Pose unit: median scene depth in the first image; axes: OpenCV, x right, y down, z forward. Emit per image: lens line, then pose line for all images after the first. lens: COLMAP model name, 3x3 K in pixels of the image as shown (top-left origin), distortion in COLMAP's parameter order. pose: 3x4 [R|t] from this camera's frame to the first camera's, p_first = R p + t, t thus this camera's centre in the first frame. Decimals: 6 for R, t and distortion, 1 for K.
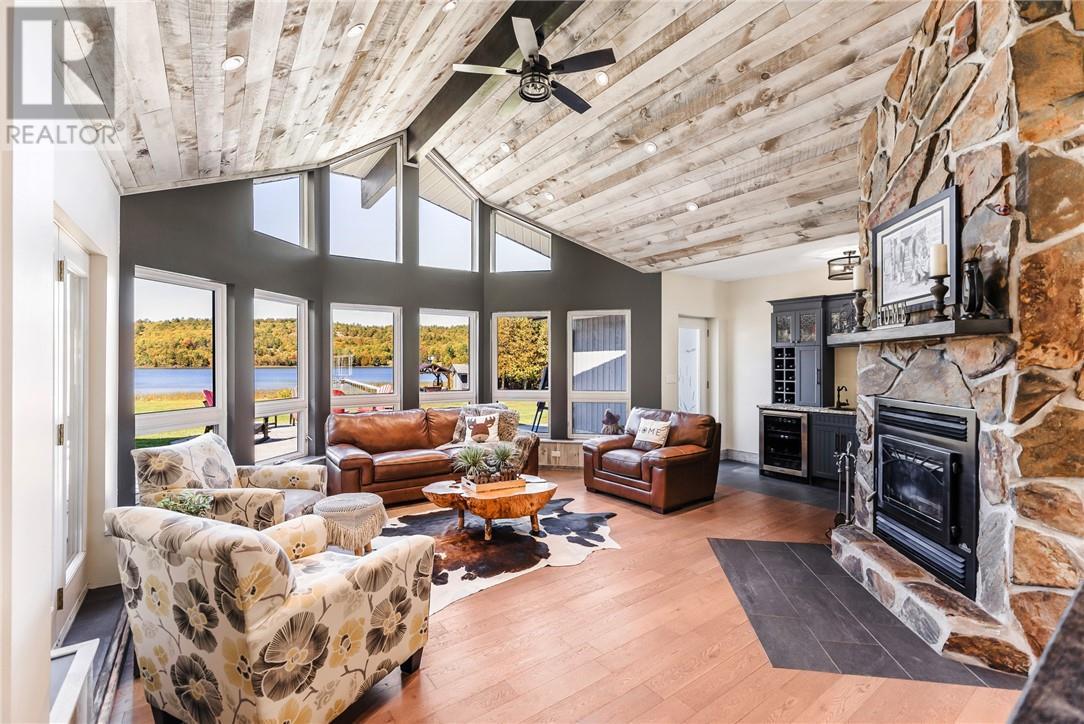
lens RADIAL K [[468.6, 0, 546.3], [0, 468.6, 363.5], [0, 0, 1]] dist [-0.013922, 0.009314]
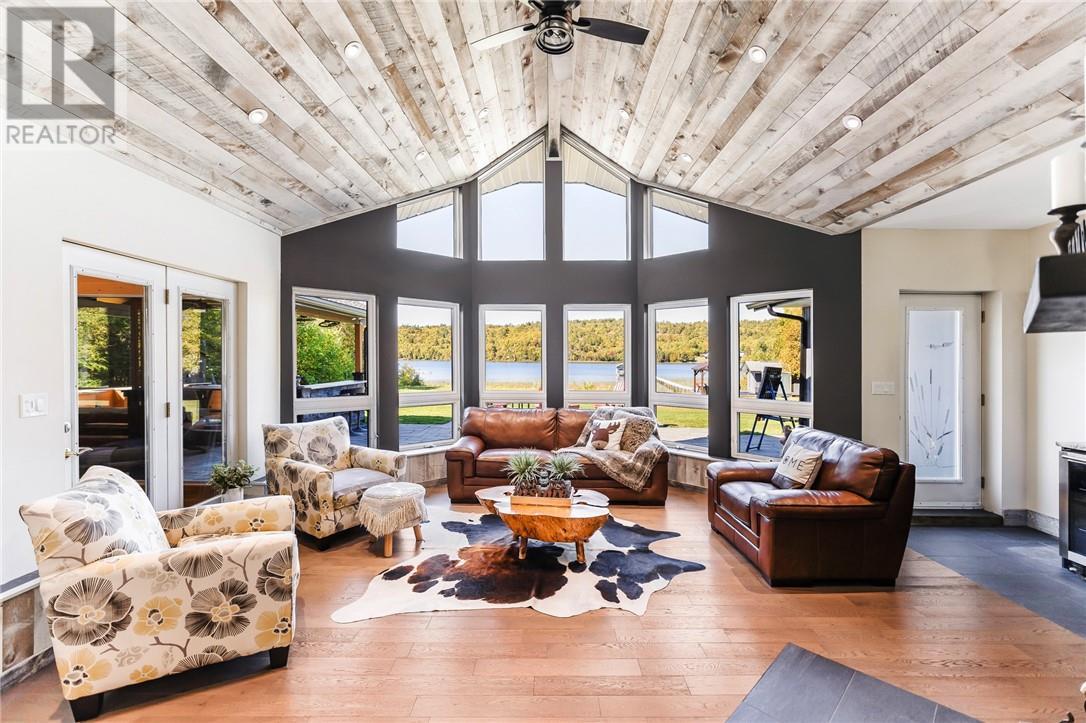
lens RADIAL K [[472.3, 0, 554.9], [0, 472.3, 361.2], [0, 0, 1]] dist [-0.015774, 0.008152]
pose [[0.812428, 0.009584, -0.582982, 0.379385], [-0.007718, 0.999954, 0.005684, -0.007739], [0.583010, -0.000118, 0.812465, 0.250827]]
